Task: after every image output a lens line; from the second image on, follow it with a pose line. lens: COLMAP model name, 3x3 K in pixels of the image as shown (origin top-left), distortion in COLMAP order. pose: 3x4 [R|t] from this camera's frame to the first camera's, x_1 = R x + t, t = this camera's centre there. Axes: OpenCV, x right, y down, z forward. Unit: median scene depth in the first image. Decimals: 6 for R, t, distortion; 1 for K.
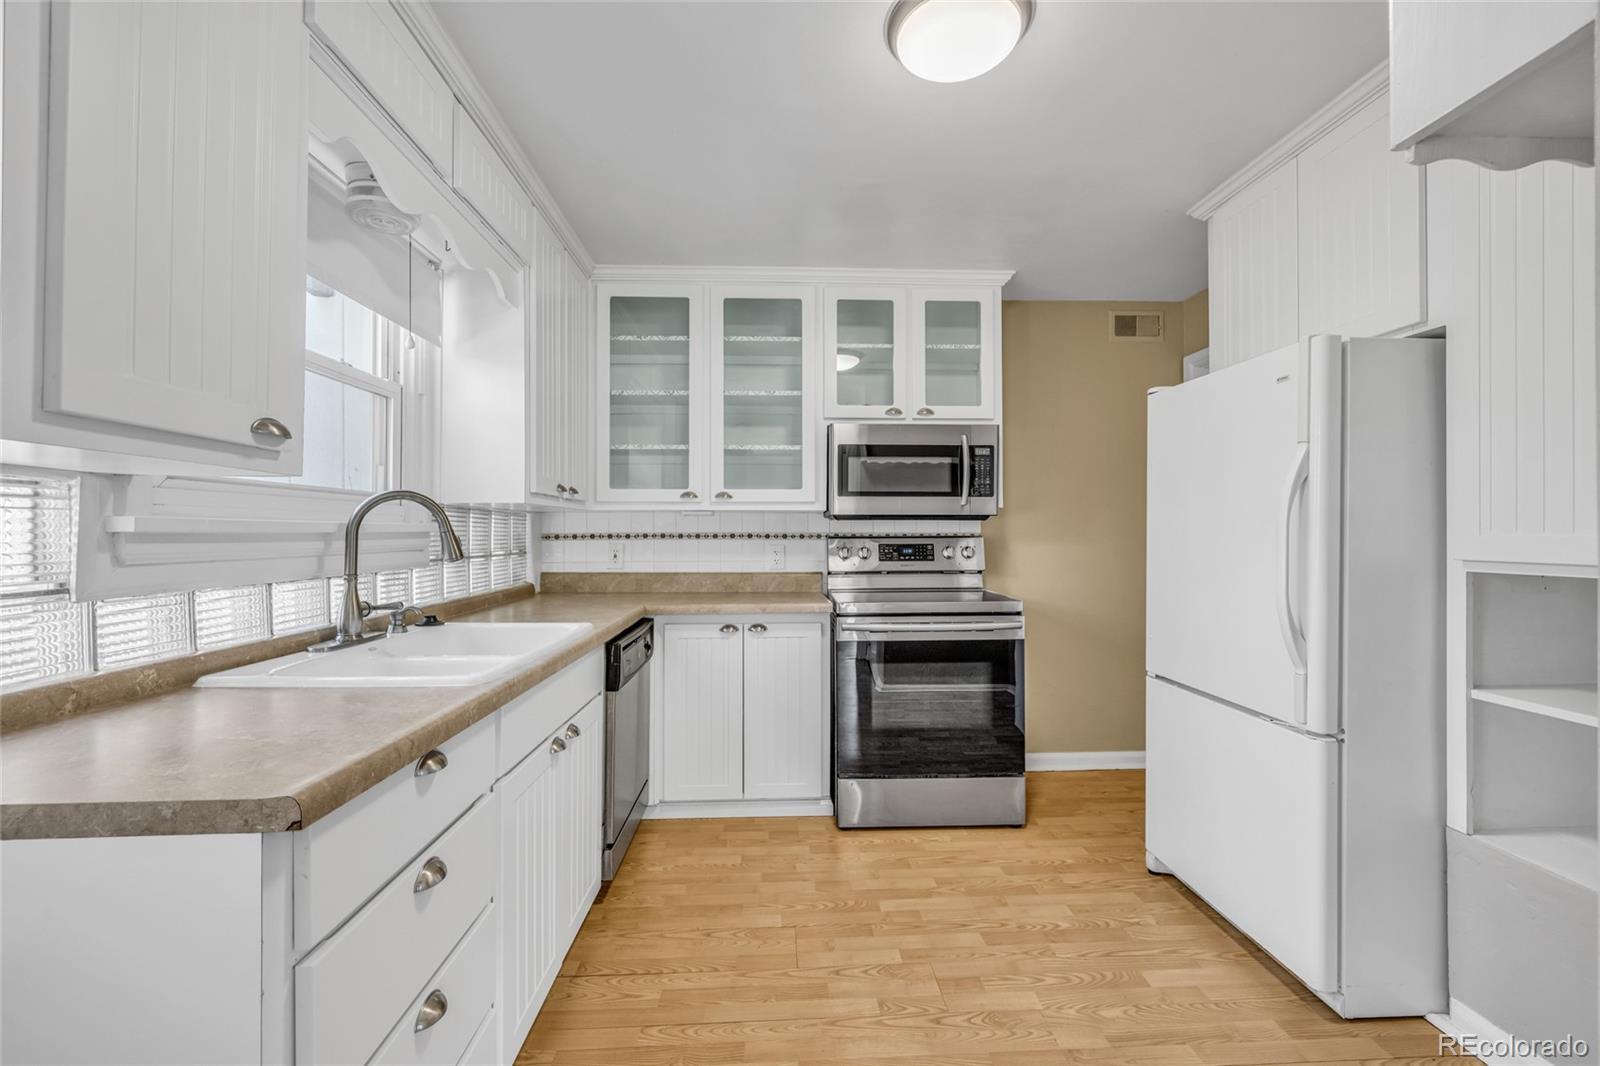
lens RADIAL K [[653.6, 0, 793.7], [0, 653.6, 542.3], [0, 0, 1]] dist [0.001314, 0.000165]
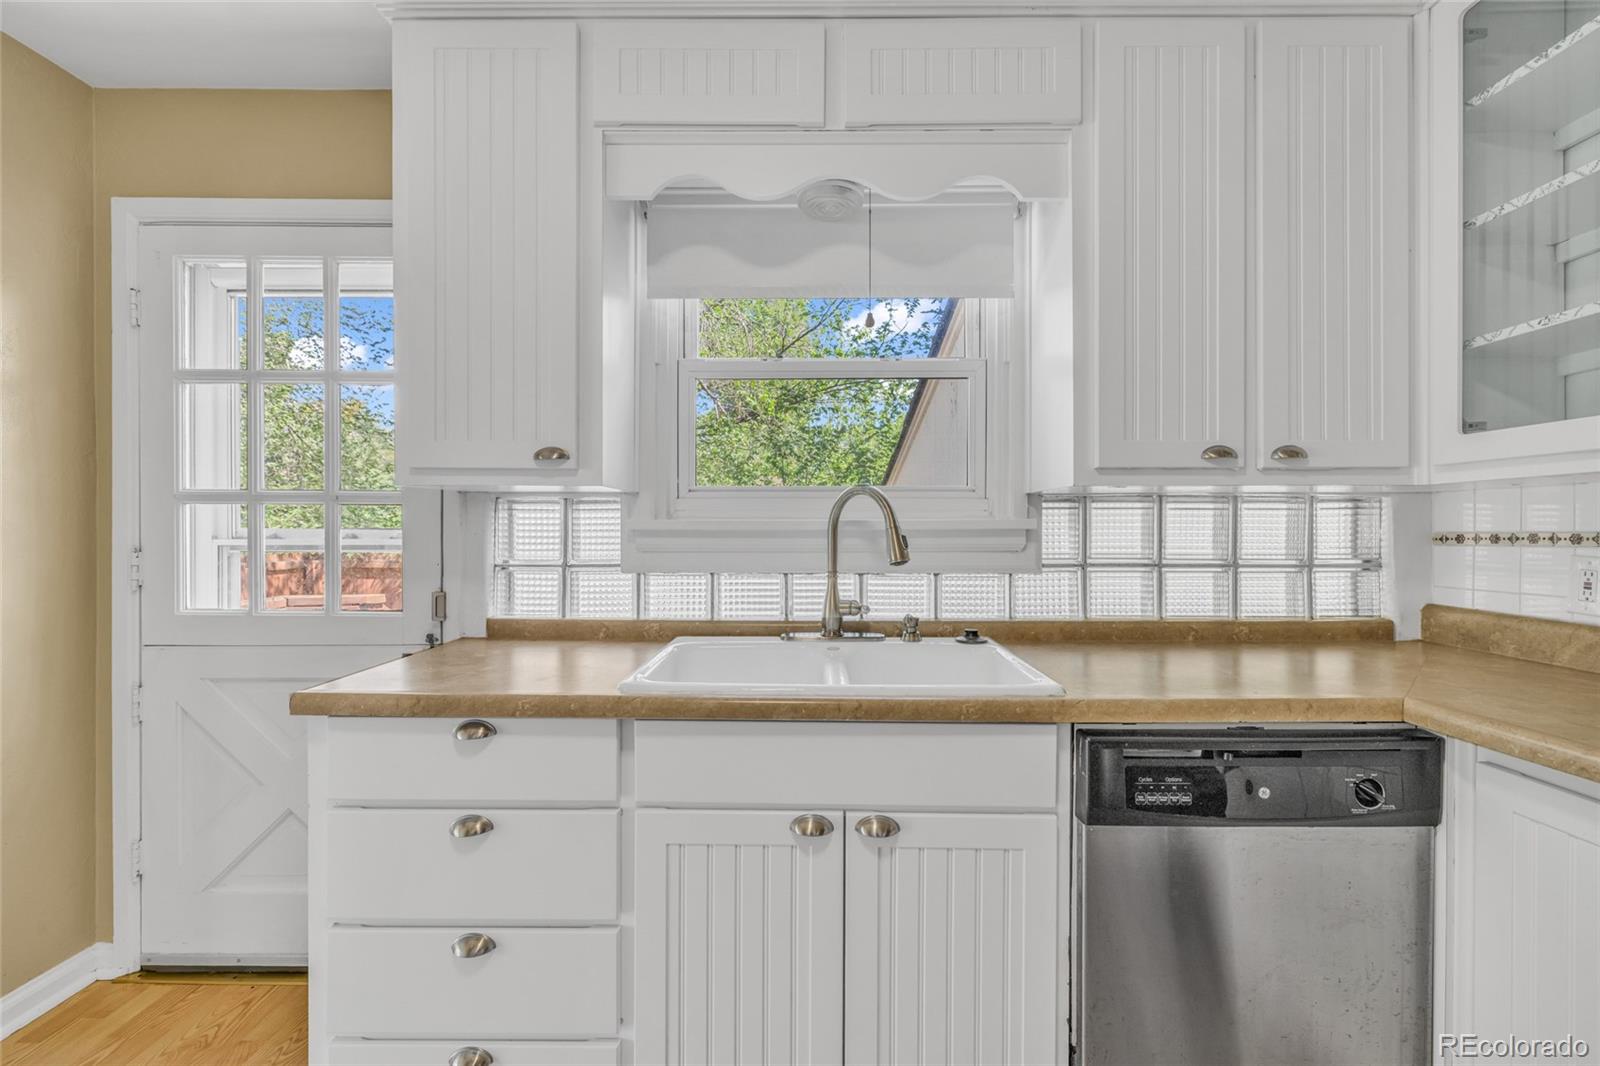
lens RADIAL K [[671.0, 0, 799.5], [0, 671.0, 527.5], [0, 0, 1]] dist [-0.000356, -0.000163]
pose [[-0.031961, 0.001428, -0.999488, 0.222619], [-0.014999, 0.999886, 0.001908, -0.012380], [0.999377, 0.015053, -0.031936, 0.603328]]
